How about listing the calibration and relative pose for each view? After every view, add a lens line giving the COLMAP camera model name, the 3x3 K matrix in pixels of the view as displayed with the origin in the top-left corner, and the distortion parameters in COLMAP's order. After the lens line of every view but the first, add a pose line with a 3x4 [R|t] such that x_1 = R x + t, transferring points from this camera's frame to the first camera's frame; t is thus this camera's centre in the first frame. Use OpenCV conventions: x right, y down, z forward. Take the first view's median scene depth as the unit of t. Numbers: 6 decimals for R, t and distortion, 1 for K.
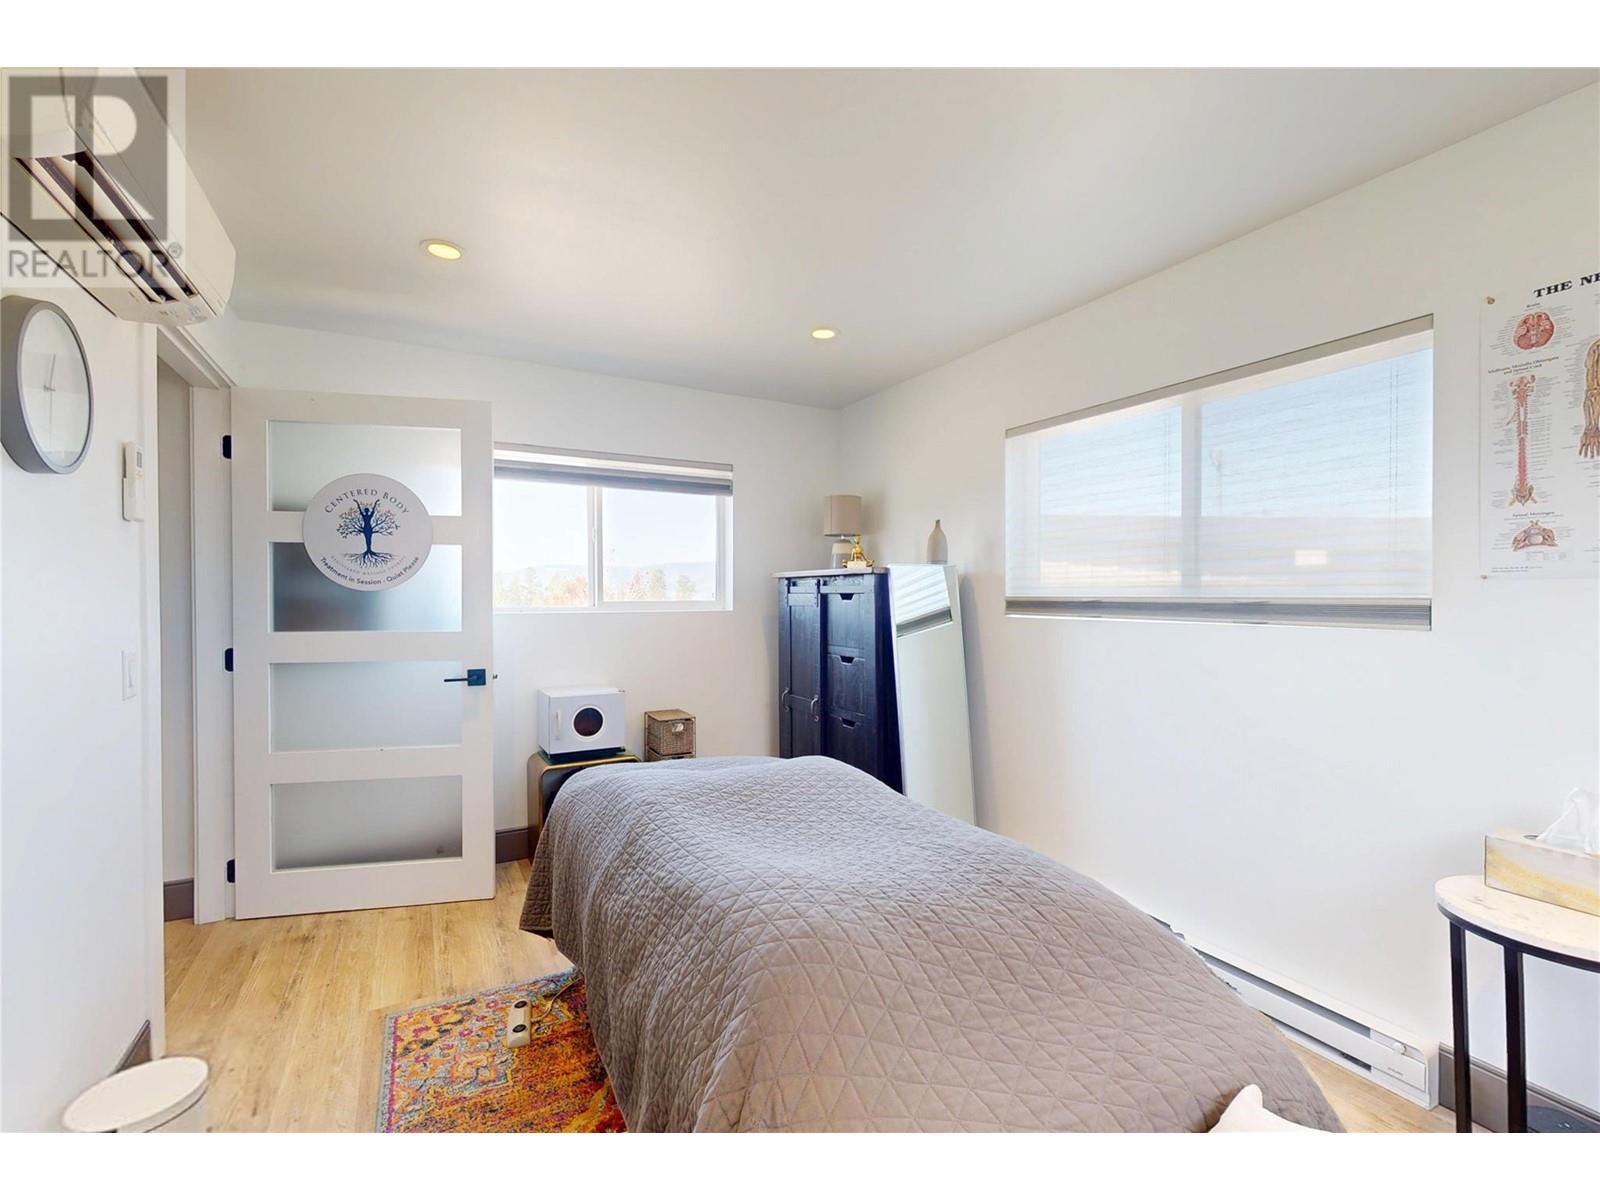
lens RADIAL K [[695.3, 0, 809.0], [0, 695.3, 597.8], [0, 0, 1]] dist [0.000374, -0.000275]
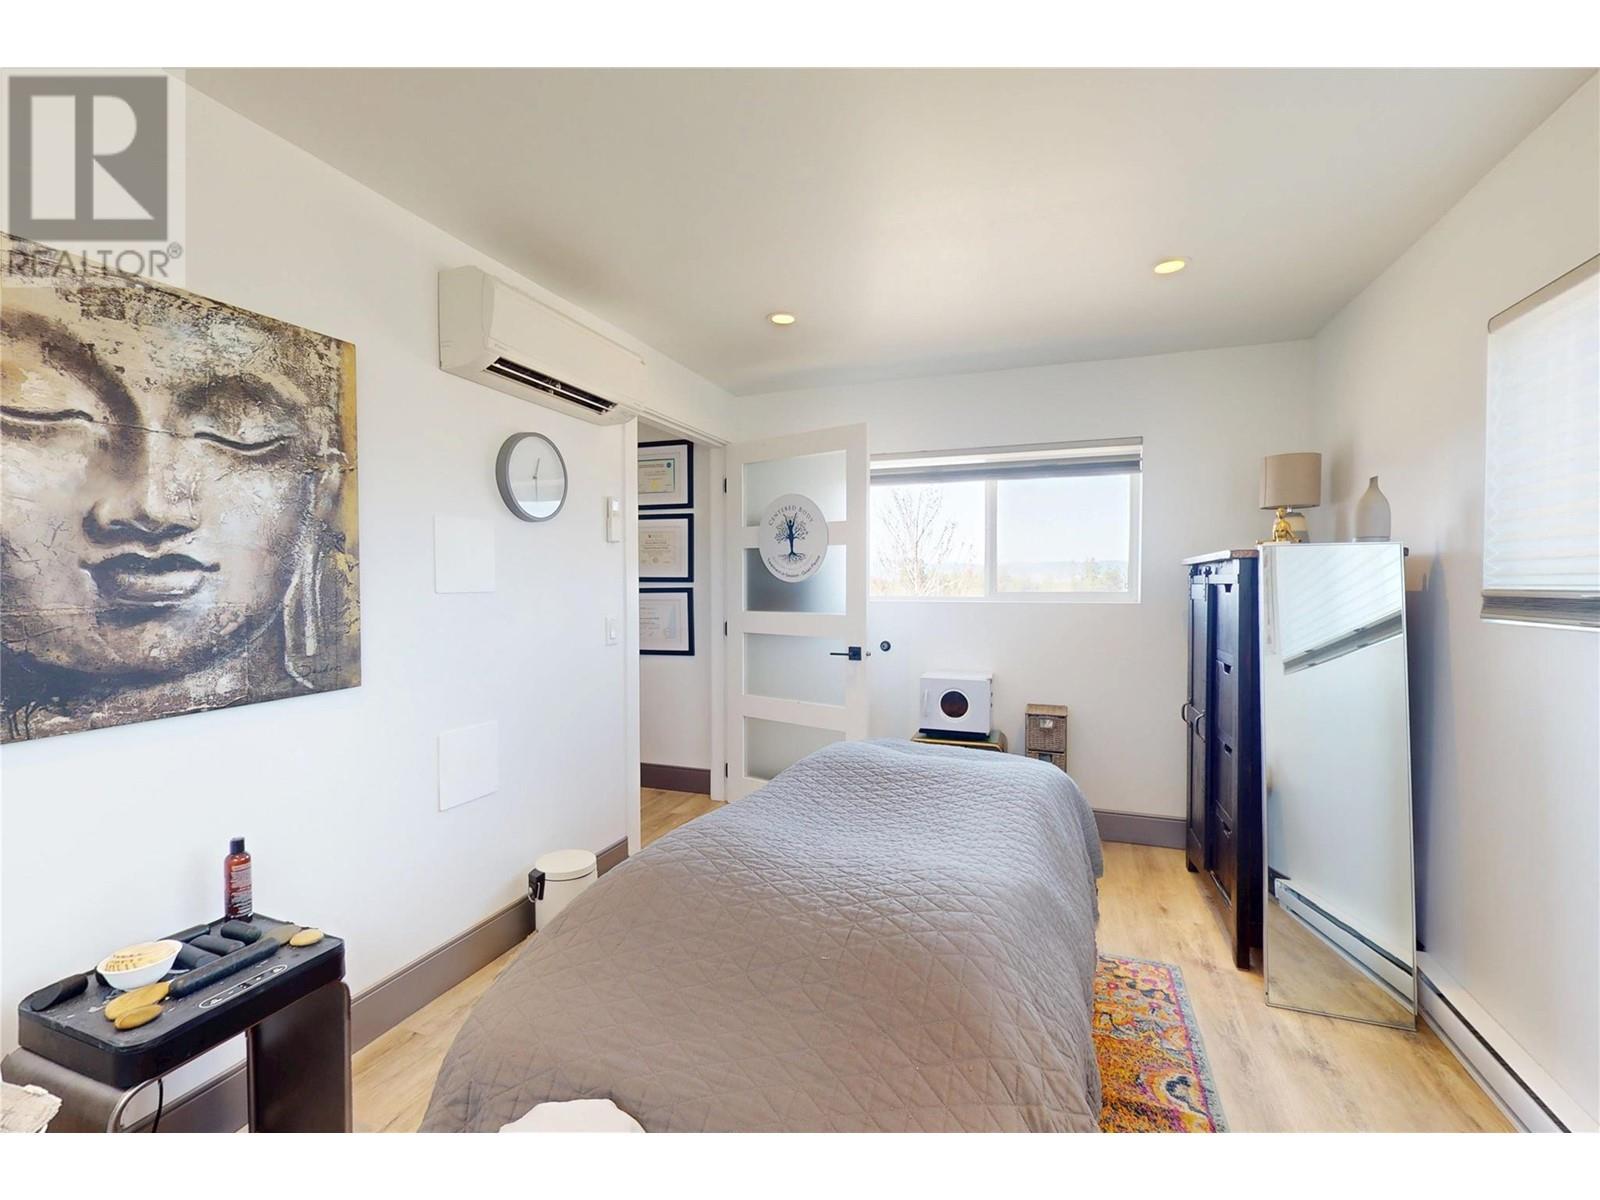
lens RADIAL K [[695.3, 0, 809.8], [0, 695.3, 593.2], [0, 0, 1]] dist [0.000374, -0.000275]
pose [[0.659871, 0.010899, -0.751300, 0.358084], [-0.001156, 0.999908, 0.013491, -0.006454], [0.751378, -0.008034, 0.659823, 0.139242]]
